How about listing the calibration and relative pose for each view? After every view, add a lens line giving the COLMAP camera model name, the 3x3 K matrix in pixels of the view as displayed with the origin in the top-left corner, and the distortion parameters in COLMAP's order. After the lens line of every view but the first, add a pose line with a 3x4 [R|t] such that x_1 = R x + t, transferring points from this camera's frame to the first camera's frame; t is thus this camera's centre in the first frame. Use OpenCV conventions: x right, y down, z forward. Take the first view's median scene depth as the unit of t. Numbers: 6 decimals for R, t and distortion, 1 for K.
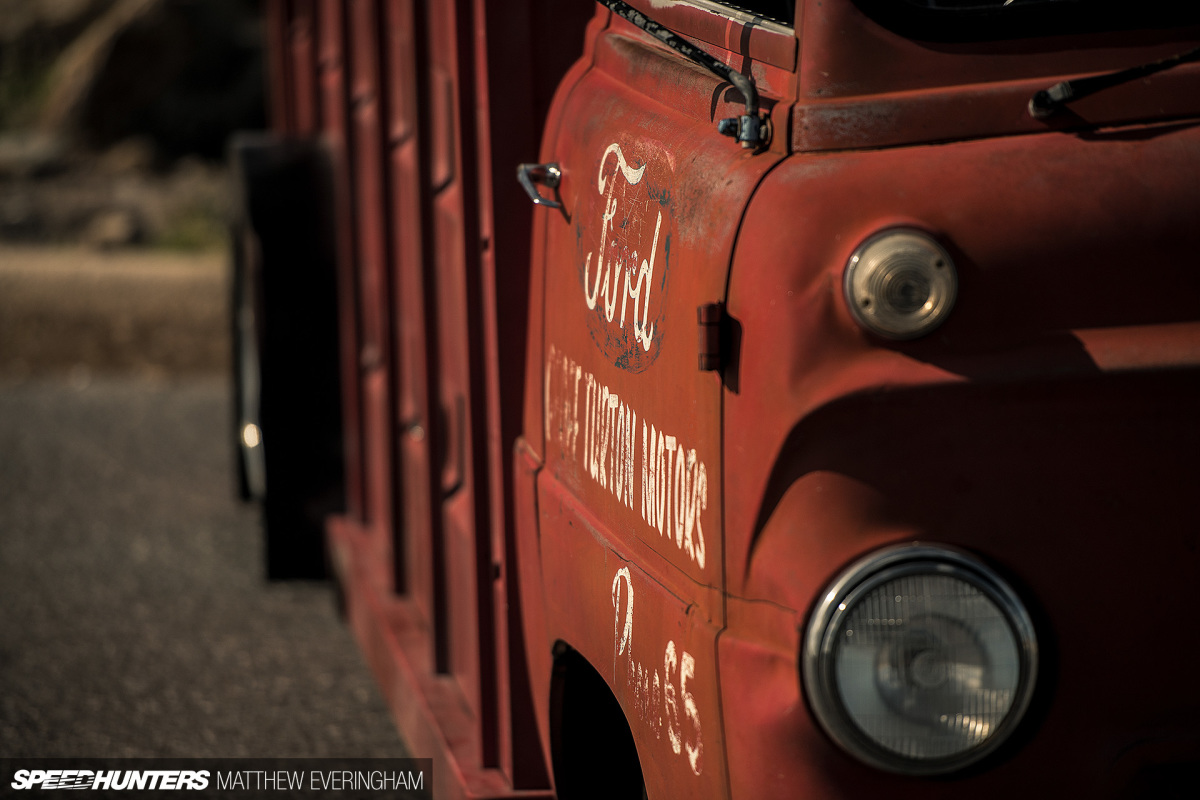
lens RADIAL K [[6533.6, 0, 600.0], [0, 6533.6, 400.0], [0, 0, 1]] dist [2.331479, 6.274928]
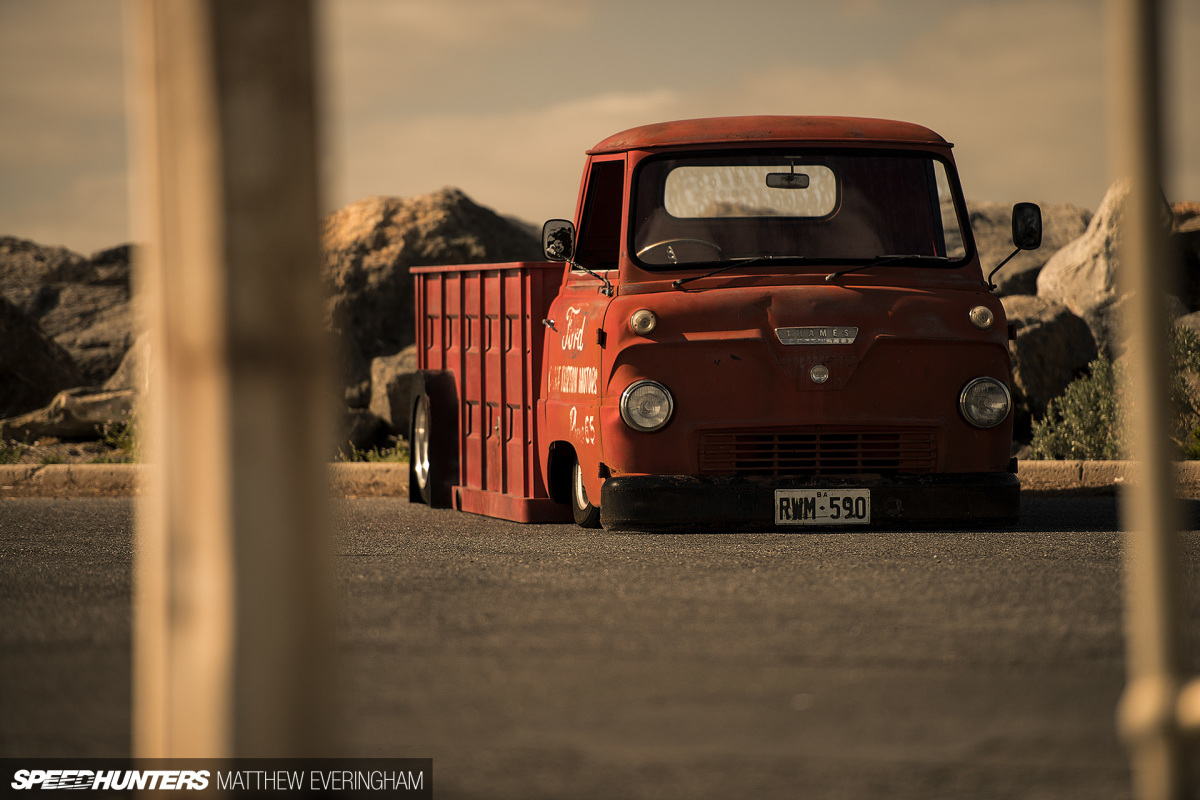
lens RADIAL K [[6533.6, 0, 600.0], [0, 6533.6, 400.0], [0, 0, 1]] dist [2.331479, 6.274928]
pose [[0.998742, 0.016317, 0.047424, -0.185129], [-0.010177, 0.991858, -0.126944, 0.575600], [-0.049110, 0.126302, 0.990776, -3.243358]]
